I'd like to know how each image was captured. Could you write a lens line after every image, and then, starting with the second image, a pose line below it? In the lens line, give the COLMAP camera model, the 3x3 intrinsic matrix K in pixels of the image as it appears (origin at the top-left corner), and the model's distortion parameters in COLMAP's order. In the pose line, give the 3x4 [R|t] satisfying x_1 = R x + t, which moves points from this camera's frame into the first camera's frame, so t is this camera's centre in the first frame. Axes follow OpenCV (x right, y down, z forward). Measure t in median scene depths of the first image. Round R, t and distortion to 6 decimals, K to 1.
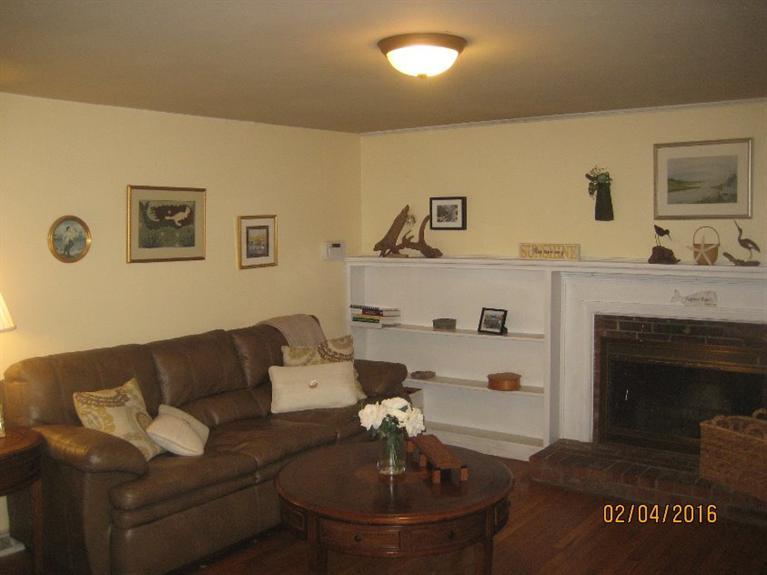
lens RADIAL K [[794.9, 0, 383.5], [0, 794.9, 287.5], [0, 0, 1]] dist [-0.014102, 0.028394]
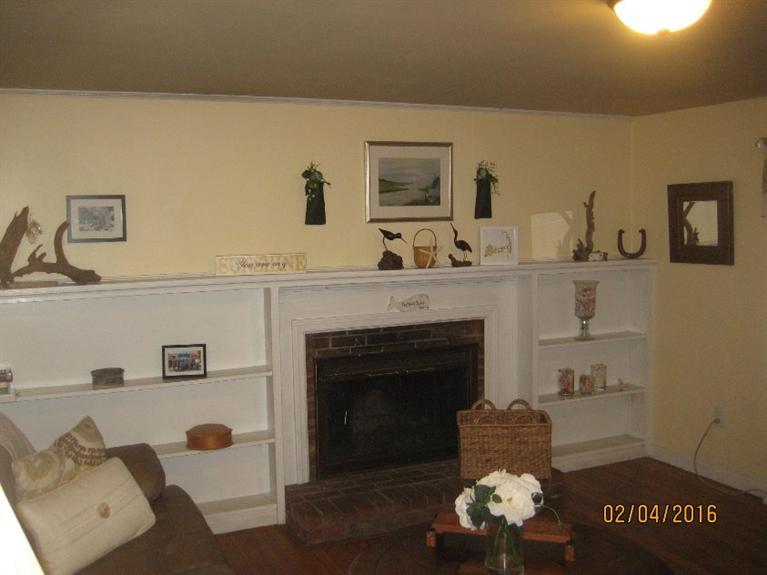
lens RADIAL K [[794.9, 0, 383.5], [0, 794.9, 287.5], [0, 0, 1]] dist [-0.014102, 0.028394]
pose [[0.546094, -0.076440, 0.834229, -0.415725], [0.087111, 0.995611, 0.034203, -0.039541], [-0.833182, 0.053992, 0.550356, 0.465260]]
